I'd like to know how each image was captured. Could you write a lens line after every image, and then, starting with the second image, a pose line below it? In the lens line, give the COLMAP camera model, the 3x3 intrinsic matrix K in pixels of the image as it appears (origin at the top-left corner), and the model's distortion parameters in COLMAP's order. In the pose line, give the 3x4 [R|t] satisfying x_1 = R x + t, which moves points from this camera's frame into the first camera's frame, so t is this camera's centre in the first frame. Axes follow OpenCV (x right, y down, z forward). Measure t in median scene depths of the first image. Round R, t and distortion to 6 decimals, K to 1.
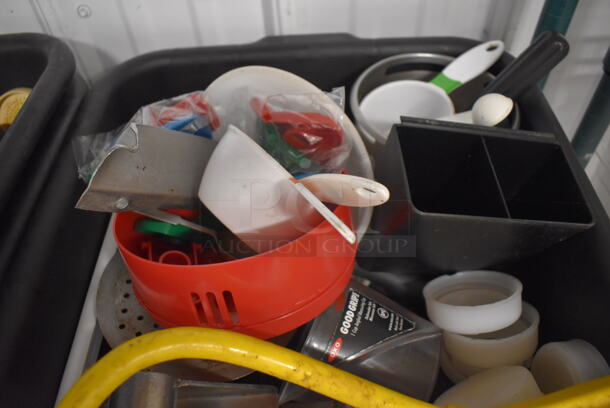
lens RADIAL K [[457.3, 0, 305.0], [0, 457.3, 204.0], [0, 0, 1]] dist [-0.101828, 0.002062]
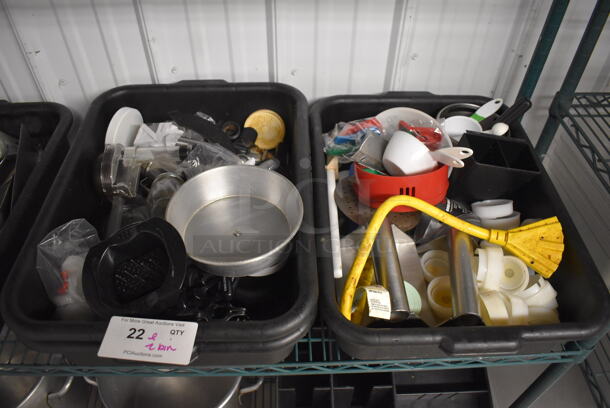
lens RADIAL K [[457.3, 0, 305.0], [0, 457.3, 204.0], [0, 0, 1]] dist [-0.101828, 0.002062]
pose [[0.998769, 0.027500, 0.041289, -0.754182], [-0.024971, 0.997851, -0.060578, 0.380382], [-0.042866, 0.059472, 0.997309, -1.400052]]
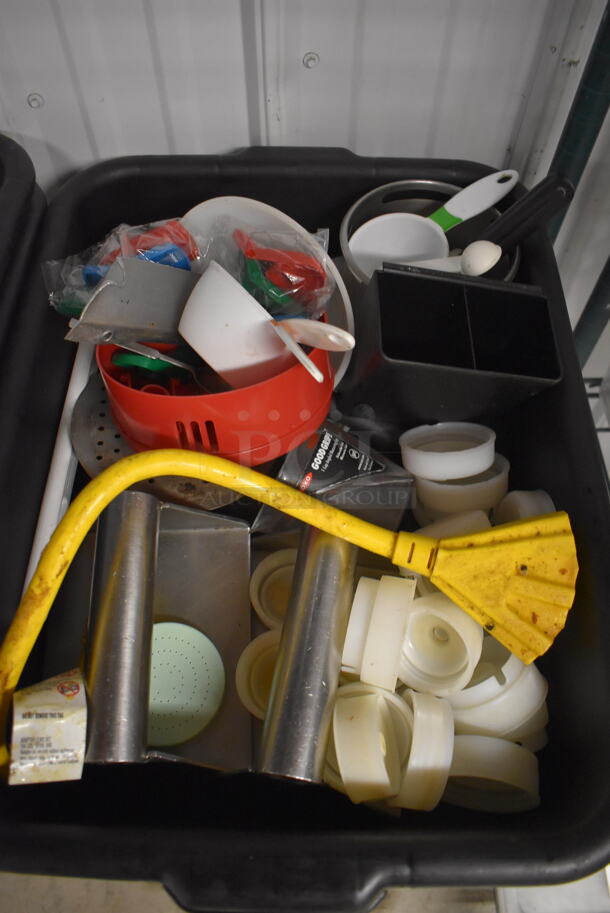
lens RADIAL K [[684.4, 0, 305.0], [0, 684.4, 456.5], [0, 0, 1]] dist [-0.101828, 0.002062]
pose [[0.998598, 0.047181, 0.024002, 0.020778], [-0.050680, 0.983071, 0.176078, -0.023816], [-0.015288, -0.177048, 0.984083, -0.527904]]
